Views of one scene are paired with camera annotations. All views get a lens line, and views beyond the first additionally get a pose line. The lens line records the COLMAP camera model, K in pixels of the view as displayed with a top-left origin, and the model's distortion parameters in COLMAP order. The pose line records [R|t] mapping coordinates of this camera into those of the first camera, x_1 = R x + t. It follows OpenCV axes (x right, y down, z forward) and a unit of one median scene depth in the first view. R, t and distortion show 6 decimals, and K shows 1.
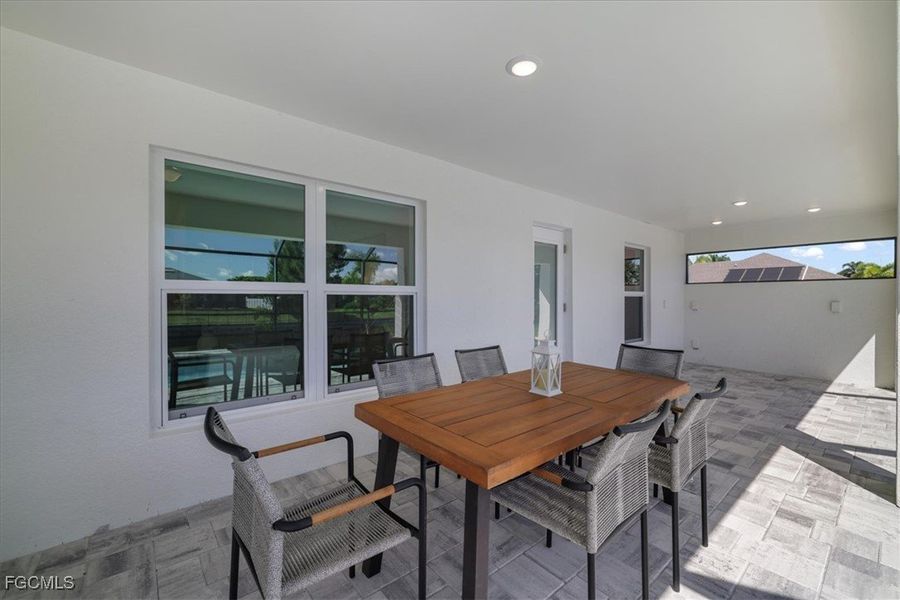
lens RADIAL K [[375.8, 0, 452.0], [0, 375.8, 296.2], [0, 0, 1]] dist [-0.000489, 0.000008]
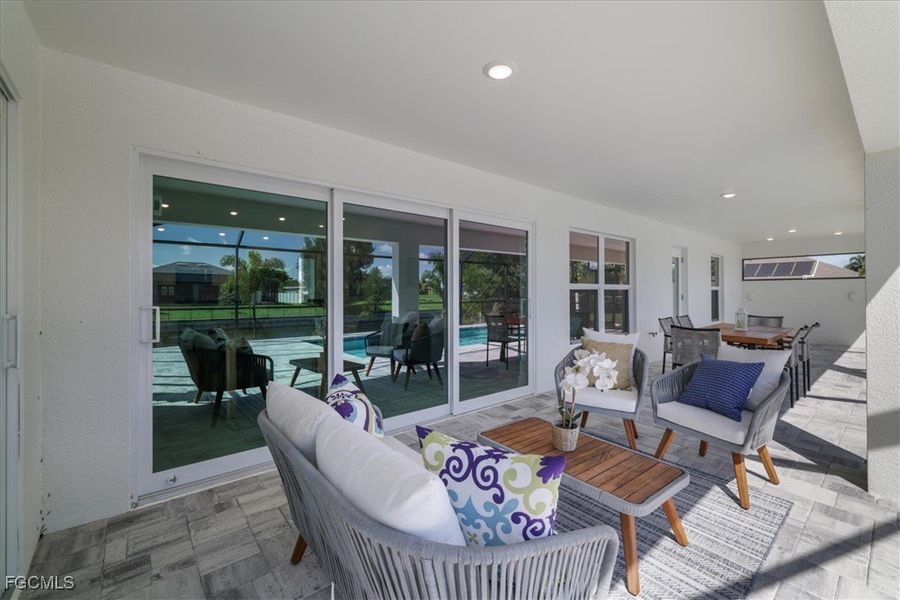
lens RADIAL K [[375.8, 0, 452.0], [0, 375.8, 296.2], [0, 0, 1]] dist [-0.000489, 0.000008]
pose [[0.999962, -0.002769, -0.008219, -0.565513], [0.002886, 0.999895, 0.014202, 0.002007], [0.008179, -0.014225, 0.999865, -0.509298]]
